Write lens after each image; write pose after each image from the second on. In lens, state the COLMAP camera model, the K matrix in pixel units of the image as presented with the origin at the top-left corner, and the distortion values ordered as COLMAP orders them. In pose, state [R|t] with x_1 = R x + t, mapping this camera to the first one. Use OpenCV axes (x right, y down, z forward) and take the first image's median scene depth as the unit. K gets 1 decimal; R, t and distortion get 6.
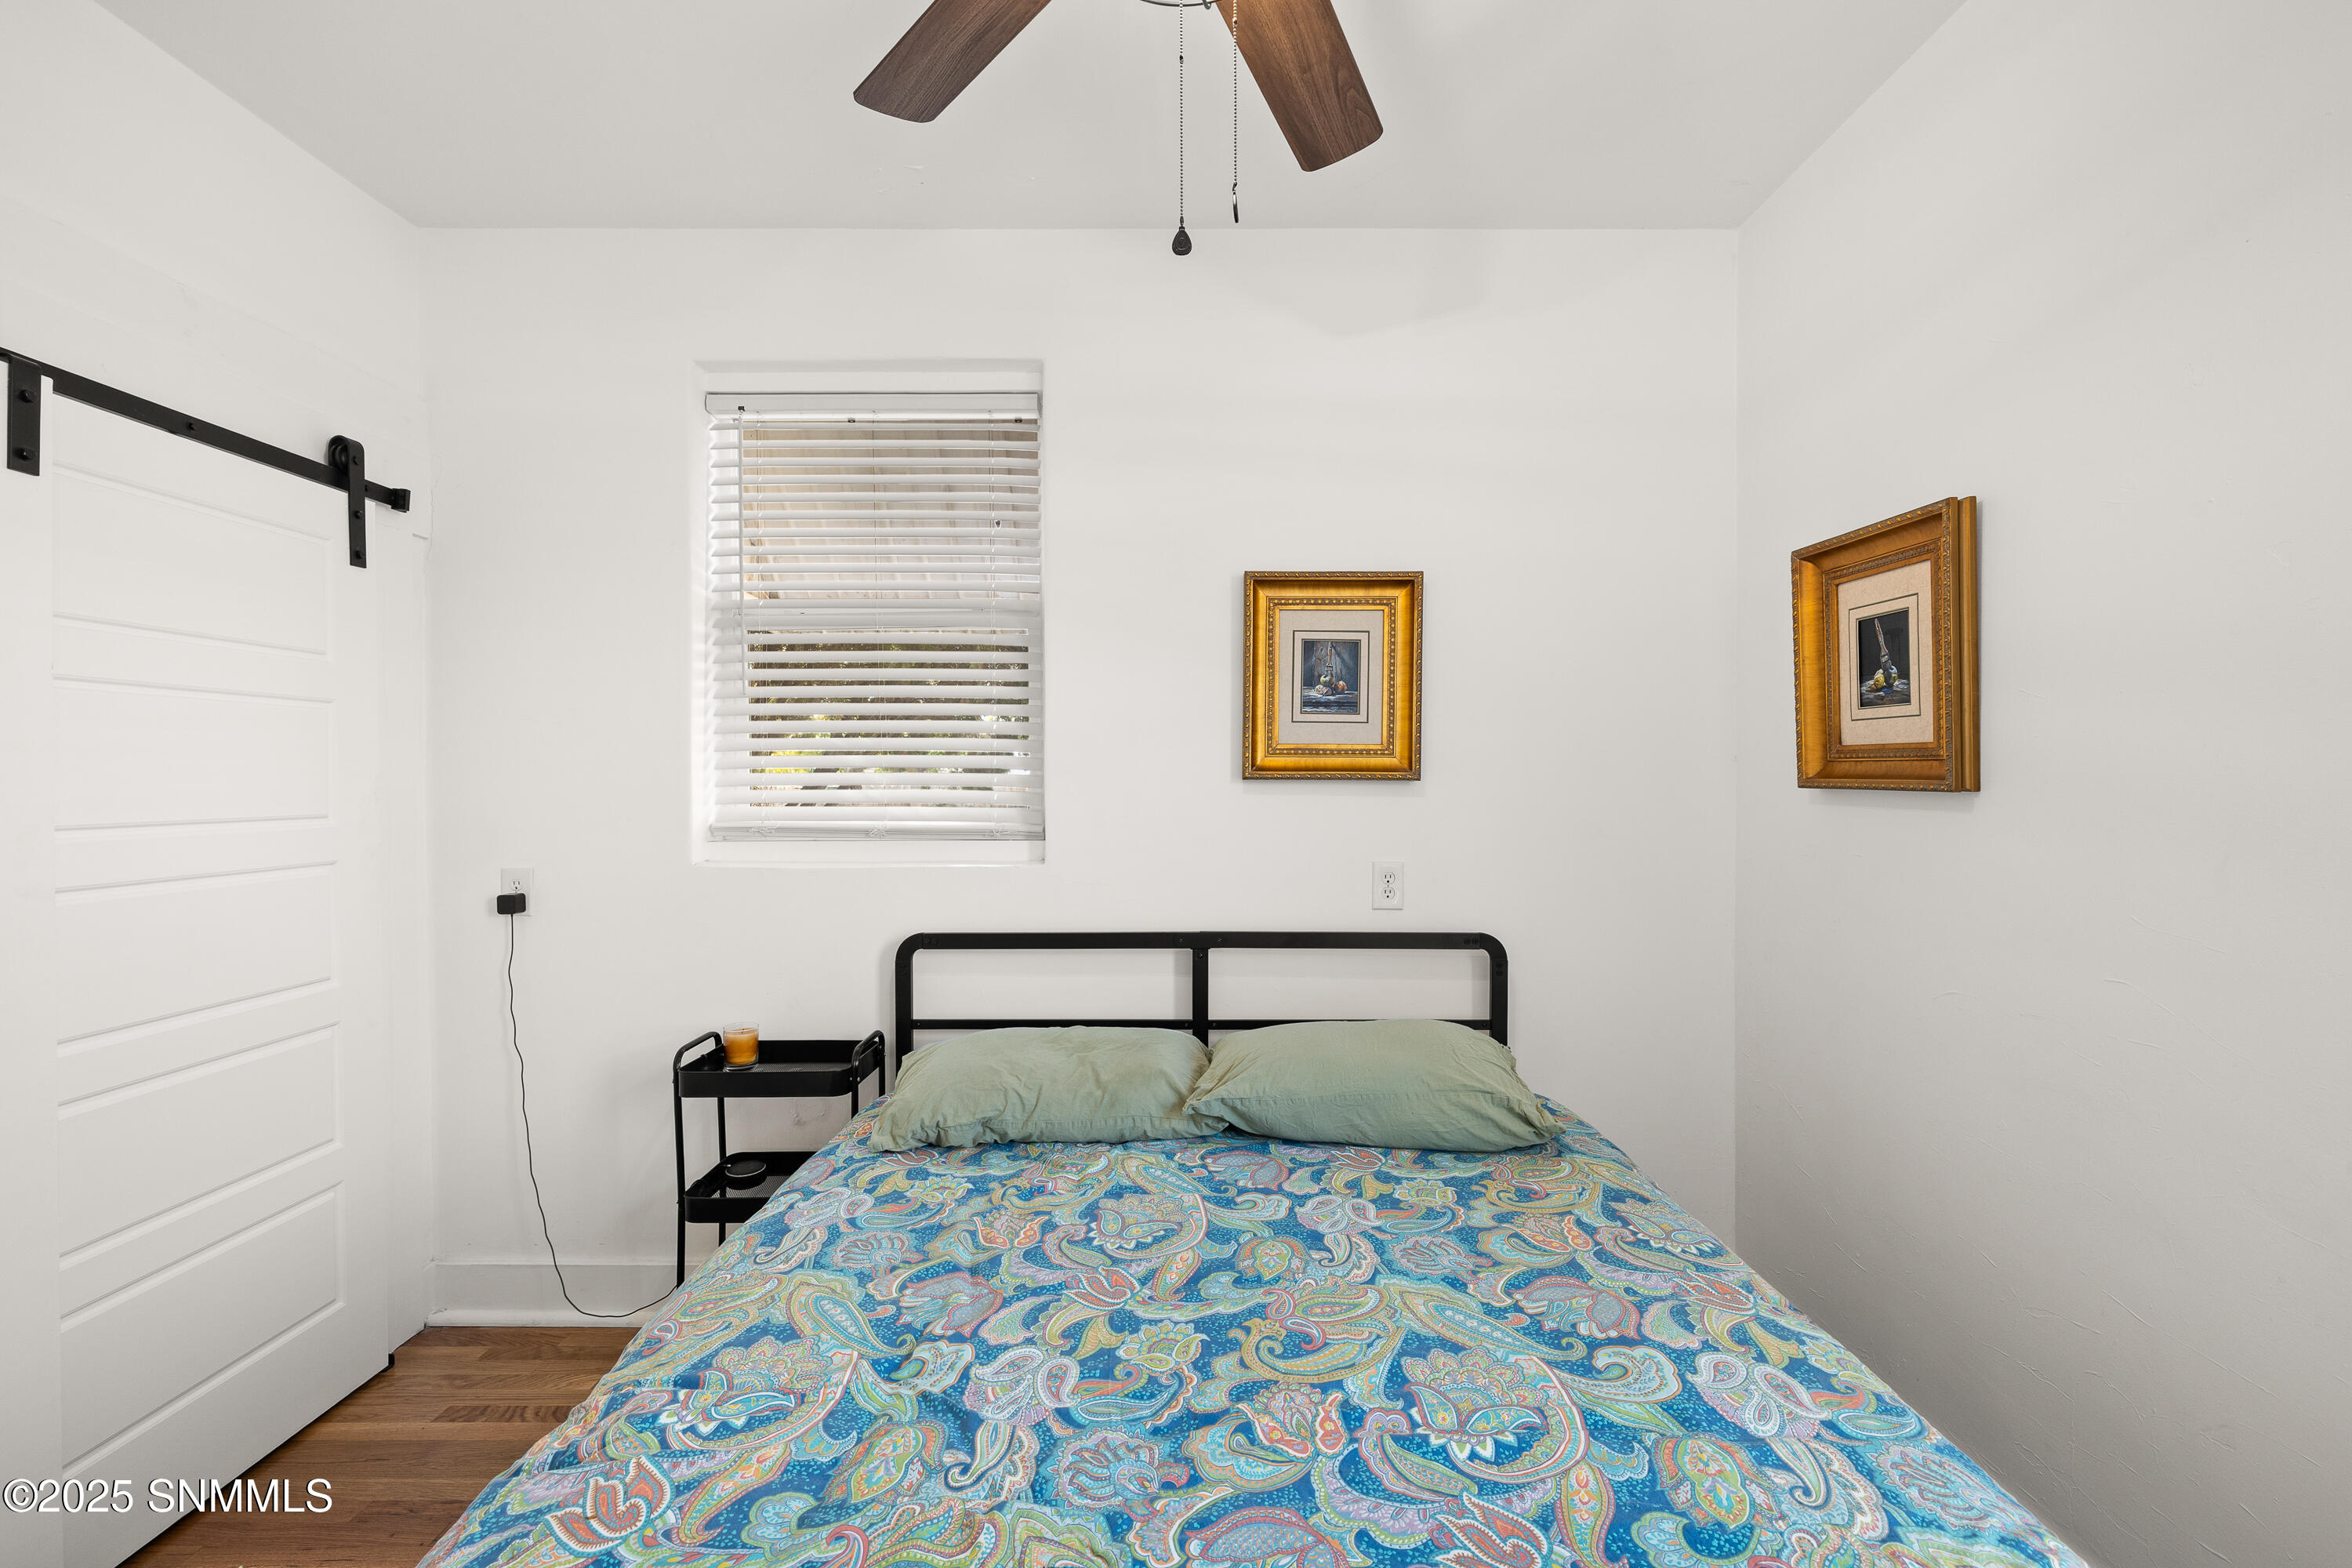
lens RADIAL K [[989.8, 0, 1187.1], [0, 989.8, 793.0], [0, 0, 1]] dist [-0.001080, 0.000035]
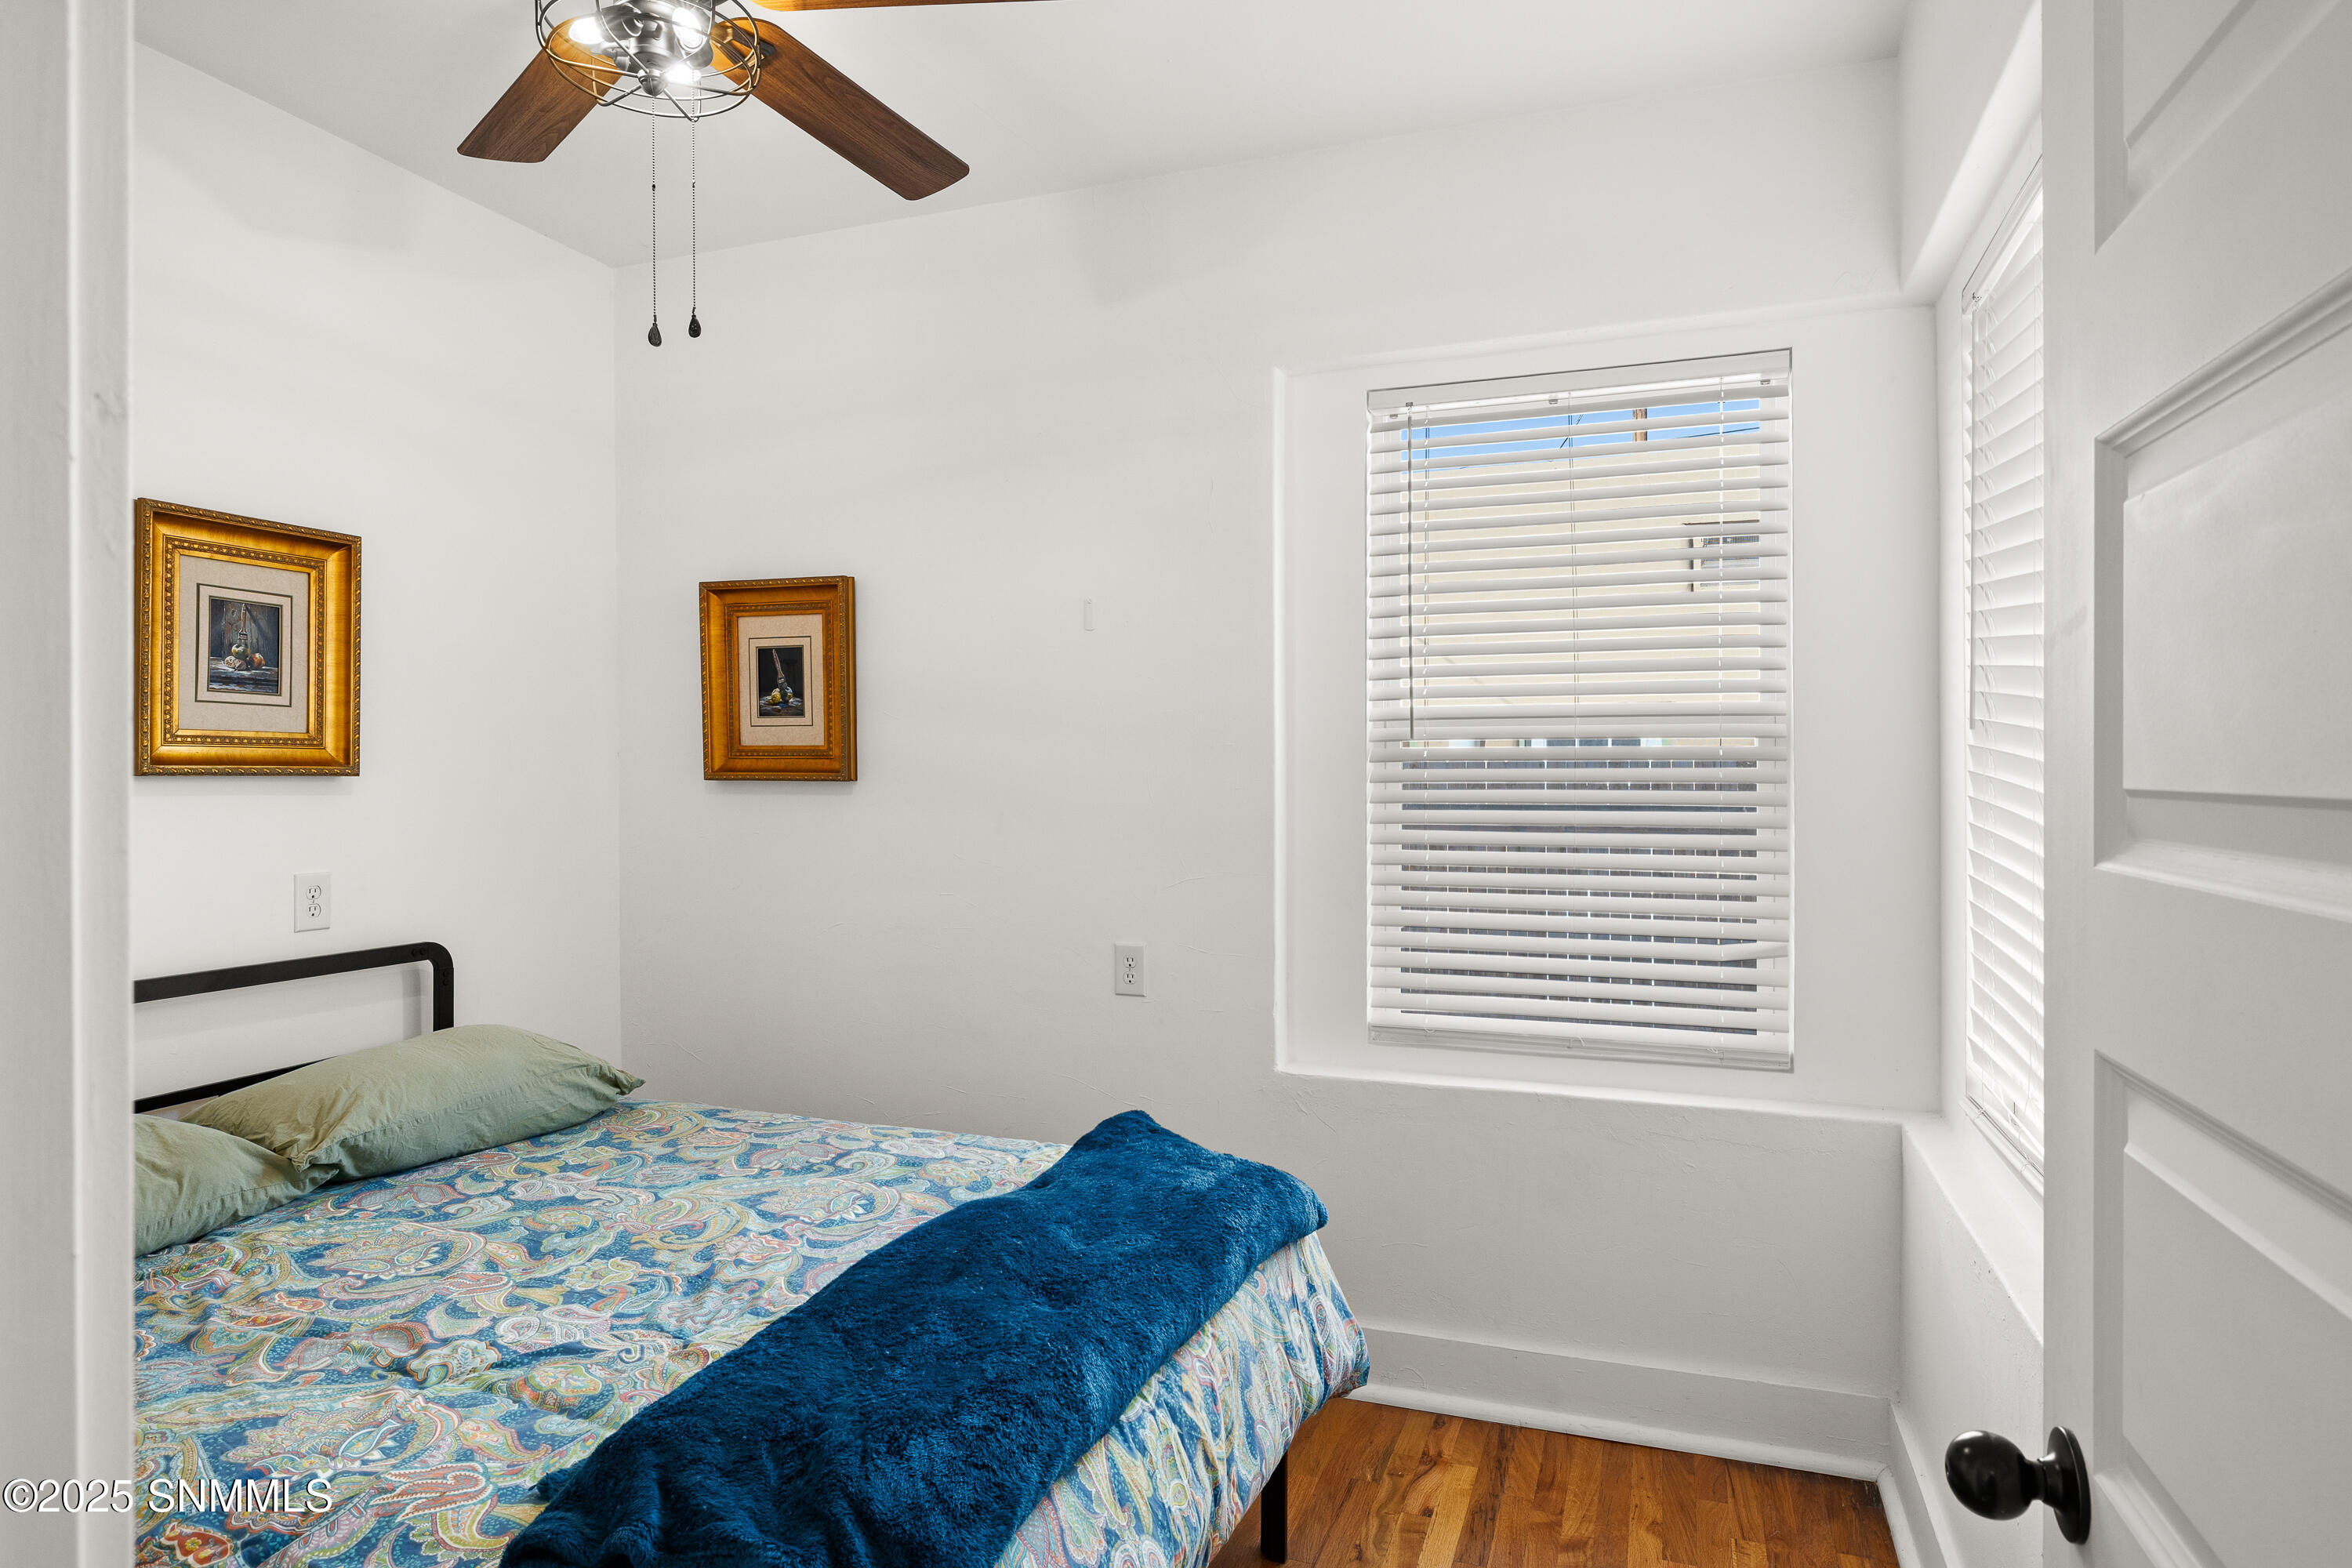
lens RADIAL K [[1362.2, 0, 1159.0], [0, 1362.2, 774.5], [0, 0, 1]] dist [0.001412, -0.002362]
pose [[0.347442, -0.003223, 0.937696, -0.855535], [0.018221, 0.999828, -0.003315, 0.003872], [-0.937524, 0.018238, 0.347442, -0.100639]]
